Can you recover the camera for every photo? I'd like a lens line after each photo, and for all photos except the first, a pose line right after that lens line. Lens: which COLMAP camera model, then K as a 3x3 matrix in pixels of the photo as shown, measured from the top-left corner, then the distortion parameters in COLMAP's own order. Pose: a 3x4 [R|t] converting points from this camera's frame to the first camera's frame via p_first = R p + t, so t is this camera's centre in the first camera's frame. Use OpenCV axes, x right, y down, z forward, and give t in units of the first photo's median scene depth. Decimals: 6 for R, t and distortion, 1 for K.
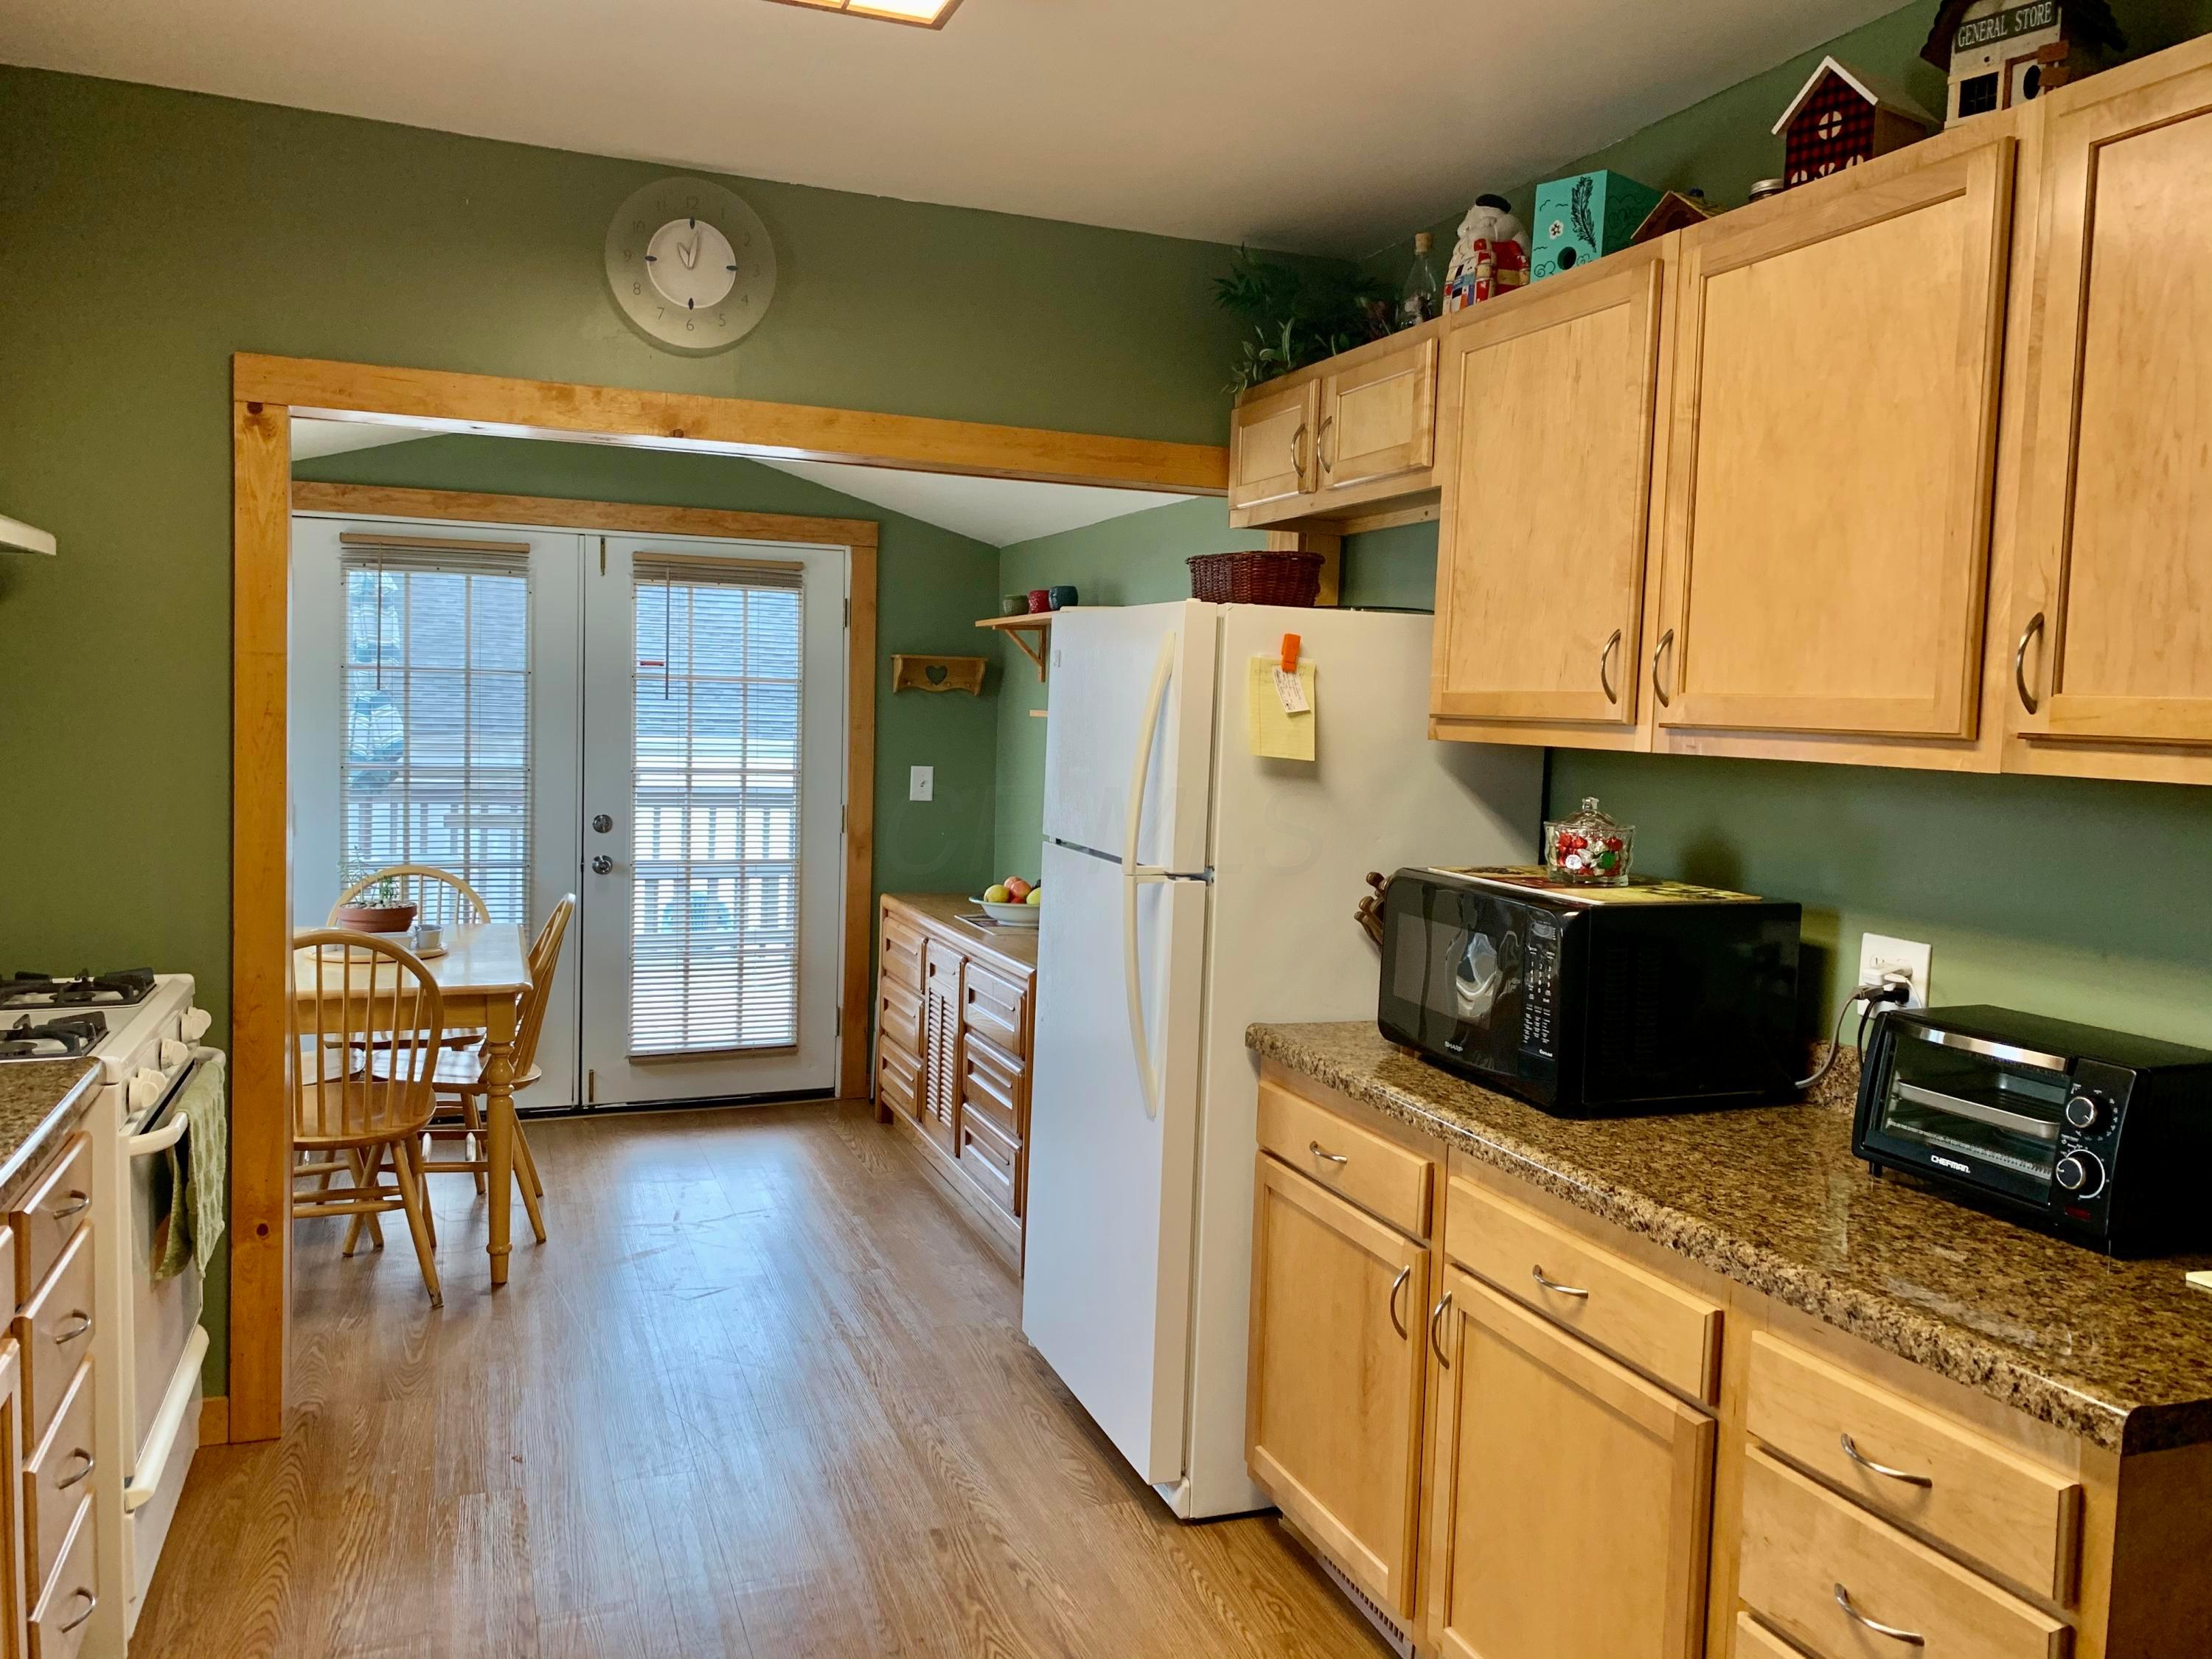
lens RADIAL K [[1681.7, 0, 1116.5], [0, 1681.7, 798.5], [0, 0, 1]] dist [0.025950, -0.031579]
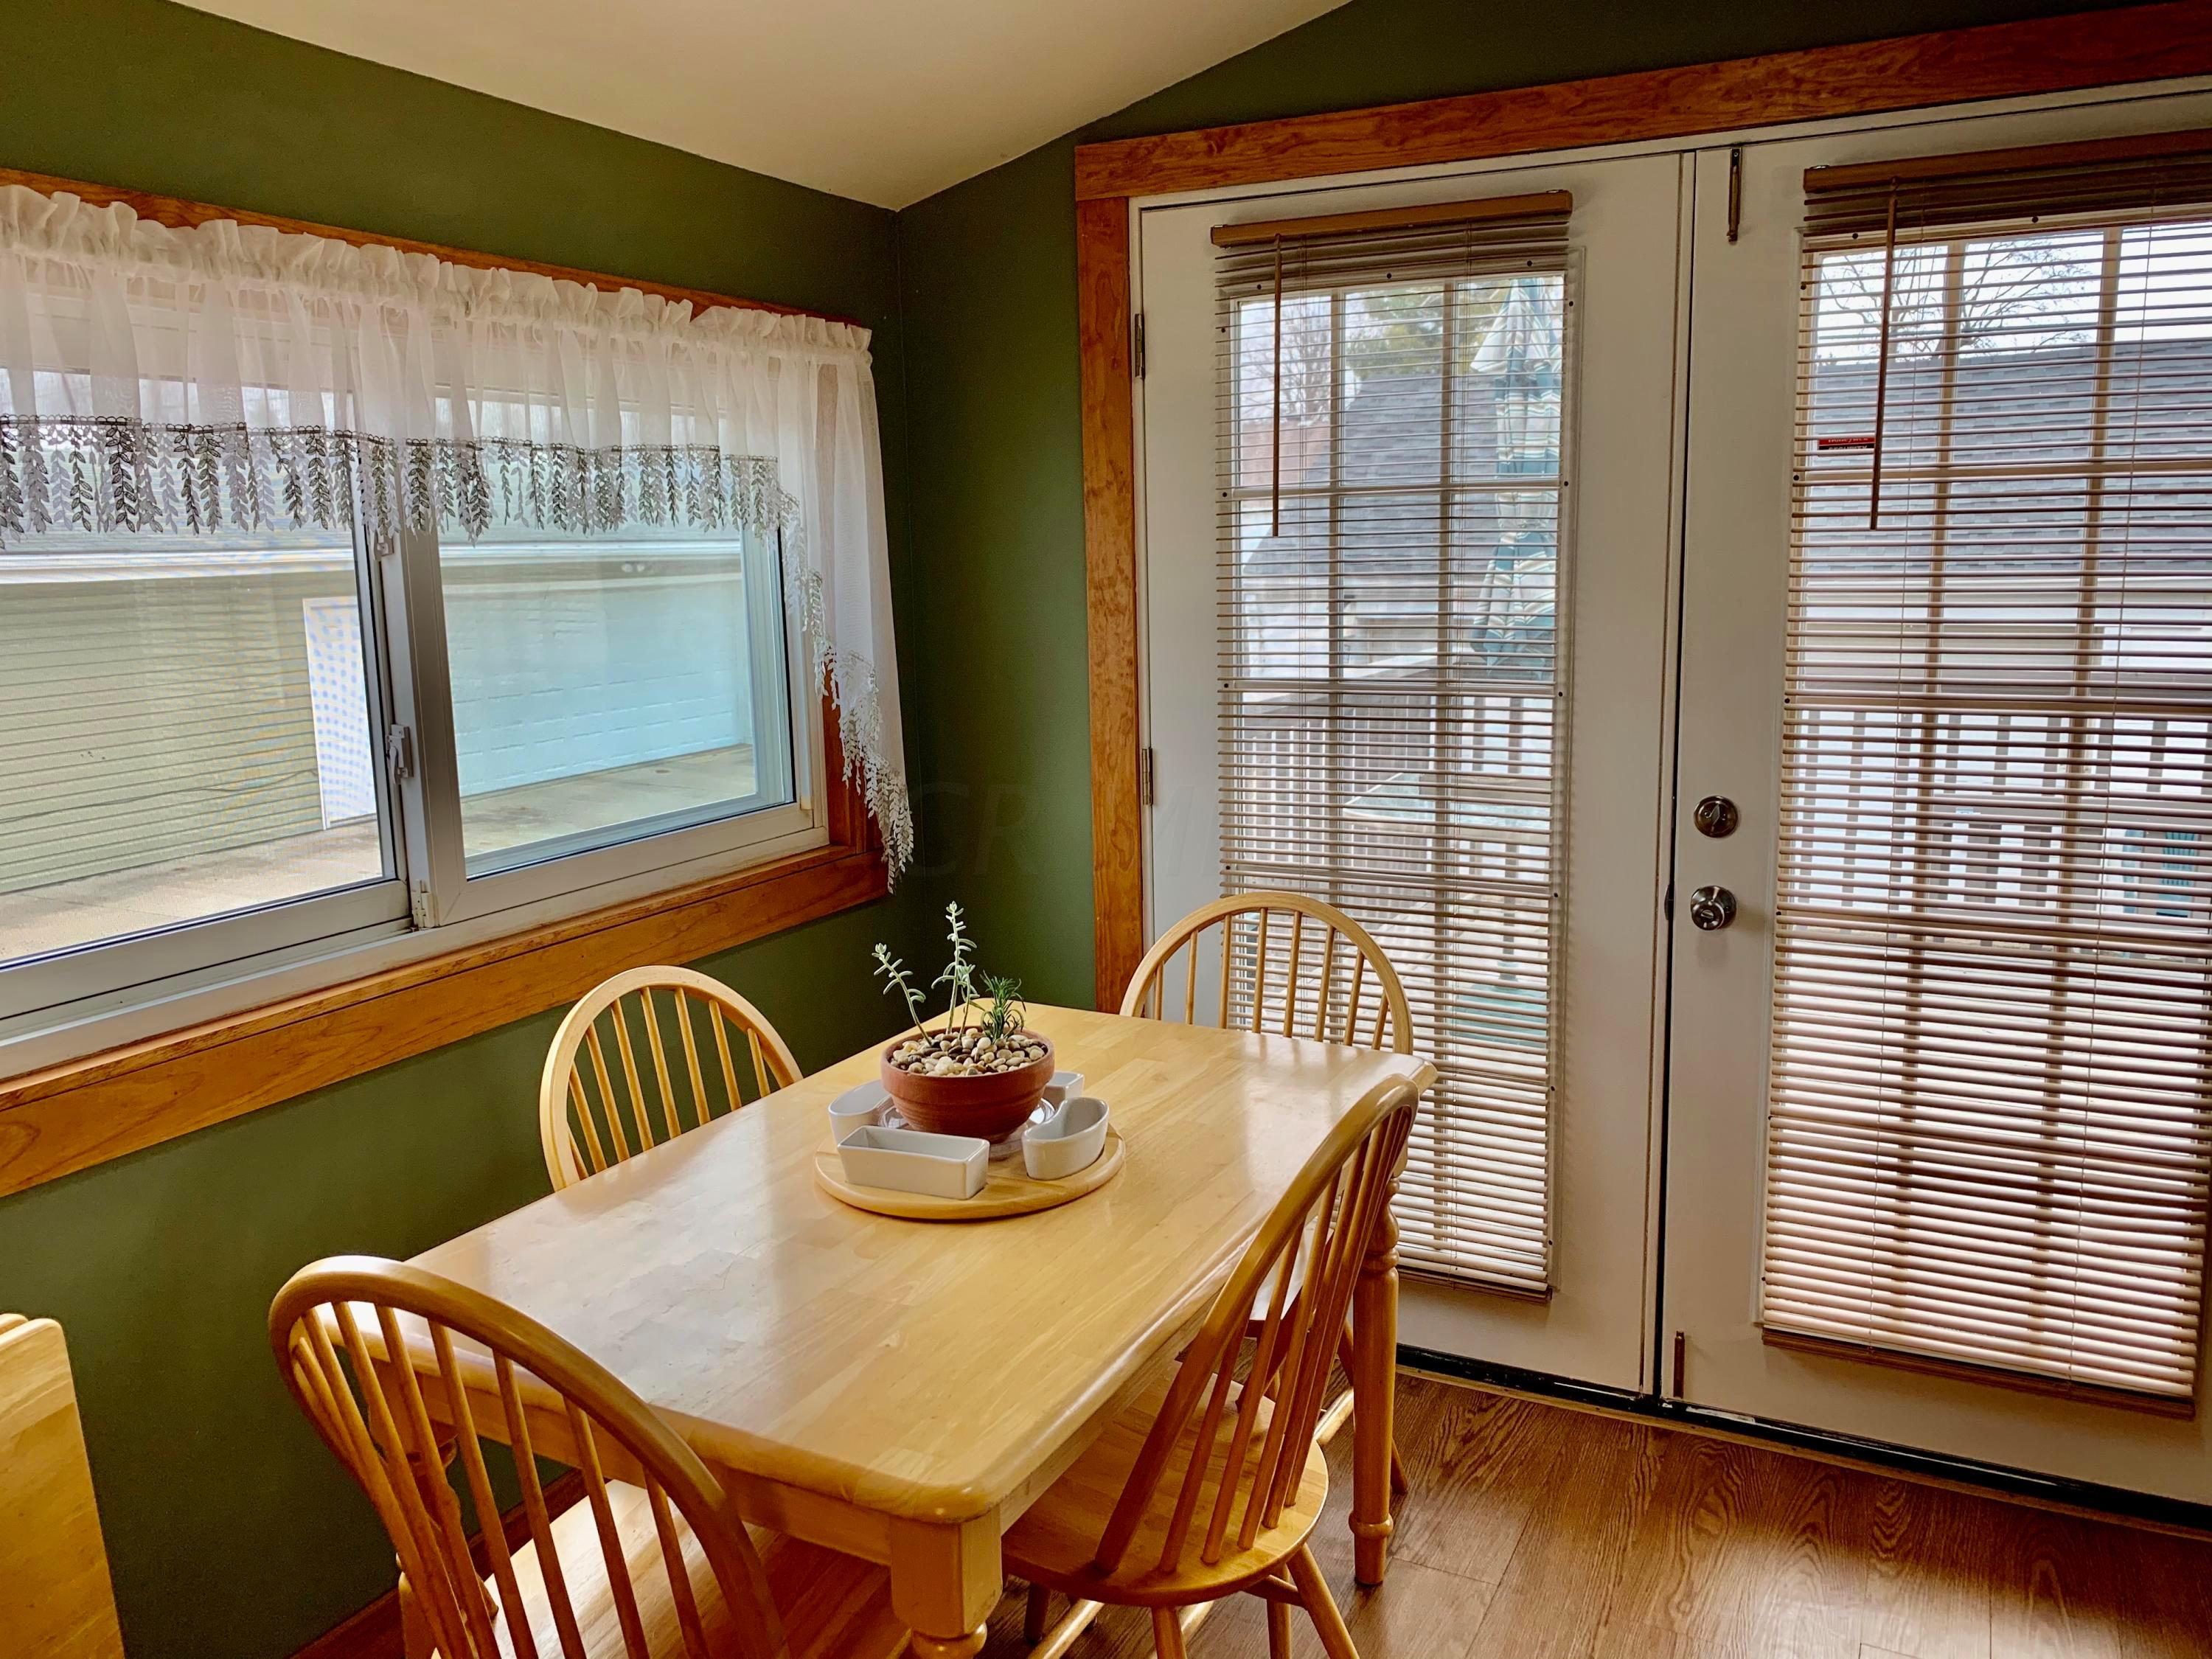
lens RADIAL K [[1681.7, 0, 1101.7], [0, 1681.7, 803.1], [0, 0, 1]] dist [0.025950, -0.031579]
pose [[0.665189, 0.082006, -0.742158, -0.137975], [-0.007688, 0.994650, 0.103015, -0.056333], [0.746636, -0.062819, 0.662260, 0.977339]]
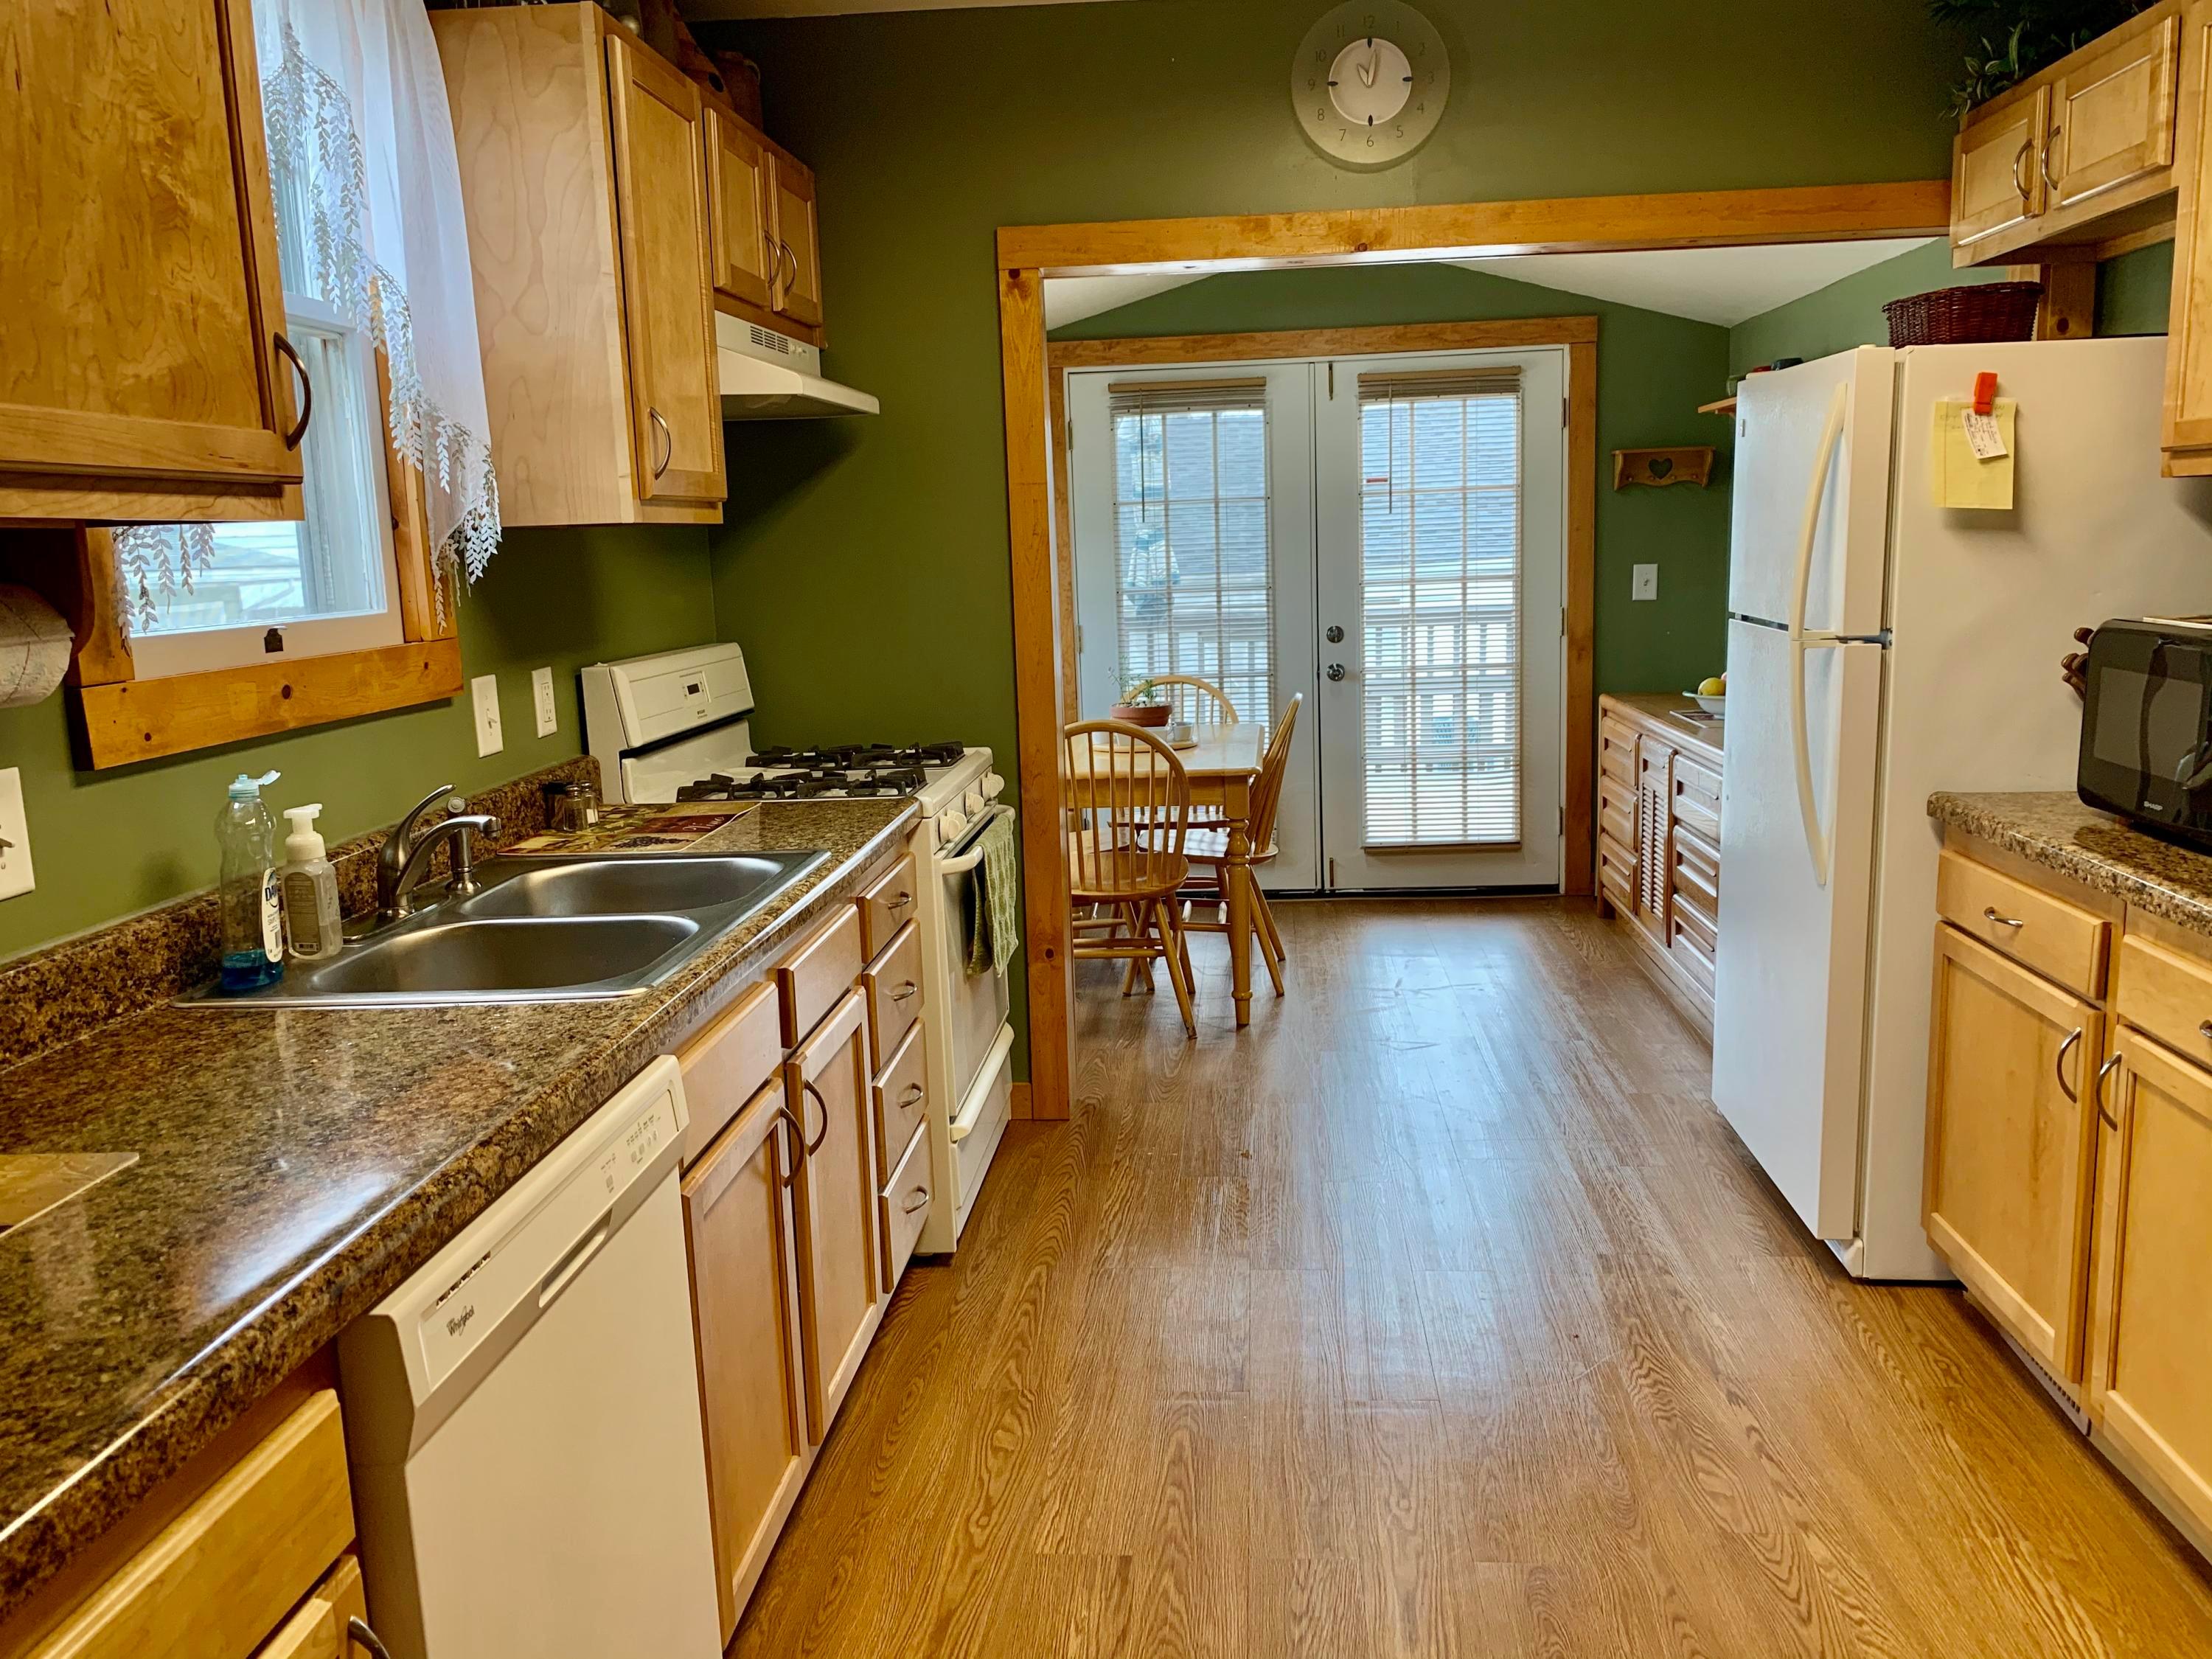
lens RADIAL K [[1681.7, 0, 1103.3], [0, 1681.7, 812.4], [0, 0, 1]] dist [0.025950, -0.031579]
pose [[0.894124, 0.011740, -0.447666, 0.077636], [0.035798, 0.994583, 0.097582, 0.030684], [0.446387, -0.103276, 0.888860, -0.065898]]
